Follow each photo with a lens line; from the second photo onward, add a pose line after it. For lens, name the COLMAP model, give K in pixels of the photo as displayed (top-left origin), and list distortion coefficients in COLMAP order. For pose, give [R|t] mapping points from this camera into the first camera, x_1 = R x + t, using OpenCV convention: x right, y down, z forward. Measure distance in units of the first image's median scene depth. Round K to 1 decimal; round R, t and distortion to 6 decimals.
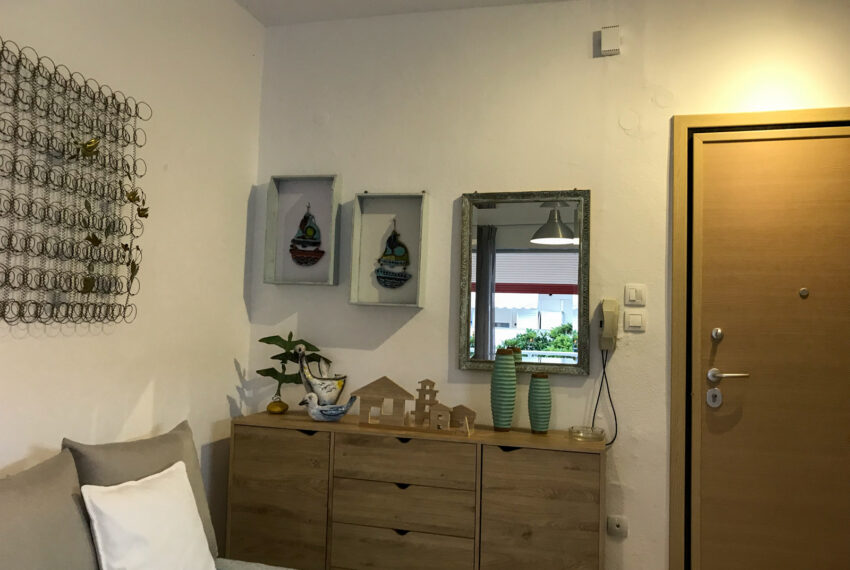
lens RADIAL K [[742.1, 0, 423.6], [0, 742.1, 274.4], [0, 0, 1]] dist [0.078343, -0.026141]
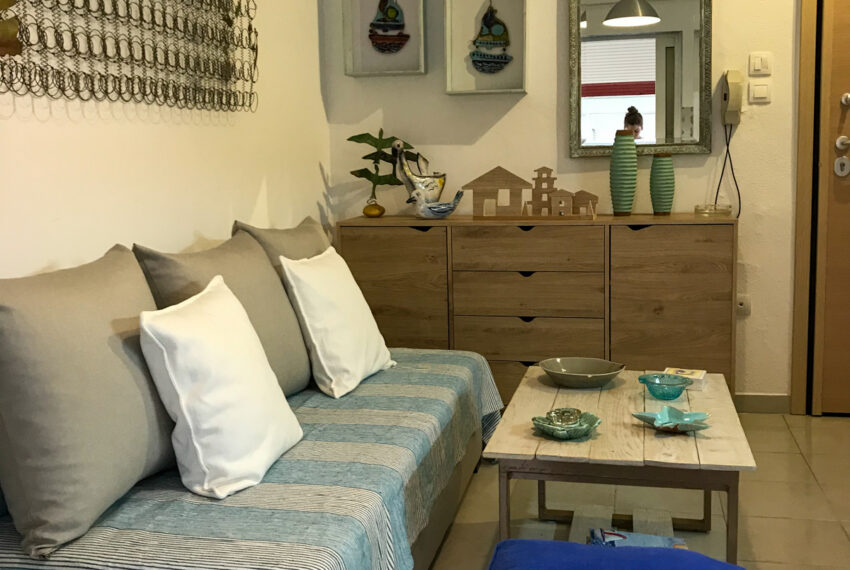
lens RADIAL K [[997.1, 0, 424.7], [0, 997.1, 306.7], [0, 0, 1]] dist [0.084391, 0.000000]
pose [[0.997100, -0.059201, 0.047824, -0.215008], [0.048512, 0.978602, 0.199960, 0.053226], [-0.058639, -0.197060, 0.978636, -0.268754]]
